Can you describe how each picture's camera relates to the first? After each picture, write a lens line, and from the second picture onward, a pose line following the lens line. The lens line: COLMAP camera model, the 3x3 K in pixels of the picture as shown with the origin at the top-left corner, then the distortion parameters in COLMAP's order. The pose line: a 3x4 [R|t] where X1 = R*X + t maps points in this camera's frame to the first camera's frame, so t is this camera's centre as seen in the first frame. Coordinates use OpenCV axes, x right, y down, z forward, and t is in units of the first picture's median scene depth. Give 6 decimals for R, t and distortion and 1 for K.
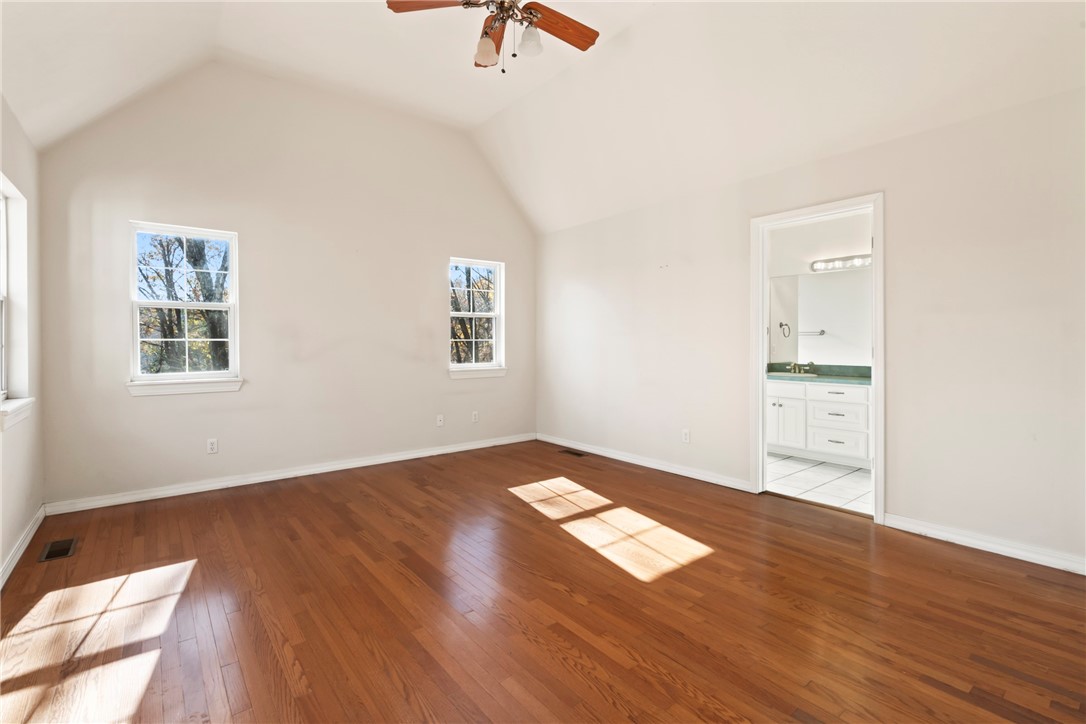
lens RADIAL K [[491.8, 0, 538.9], [0, 491.8, 356.5], [0, 0, 1]] dist [-0.001365, 0.000006]
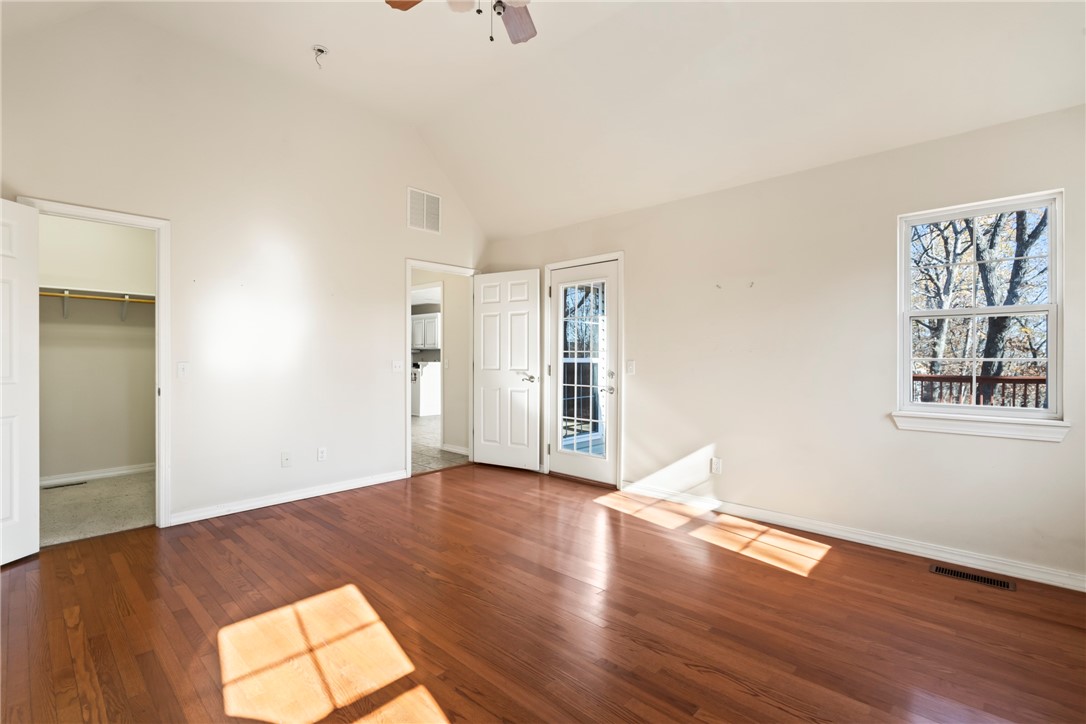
lens RADIAL K [[491.8, 0, 538.9], [0, 491.8, 356.5], [0, 0, 1]] dist [-0.001365, 0.000006]
pose [[-0.989181, 0.002504, -0.146679, -0.027659], [-0.002718, 0.999370, 0.035385, -0.060584], [0.146675, 0.035400, -0.988551, 1.875626]]
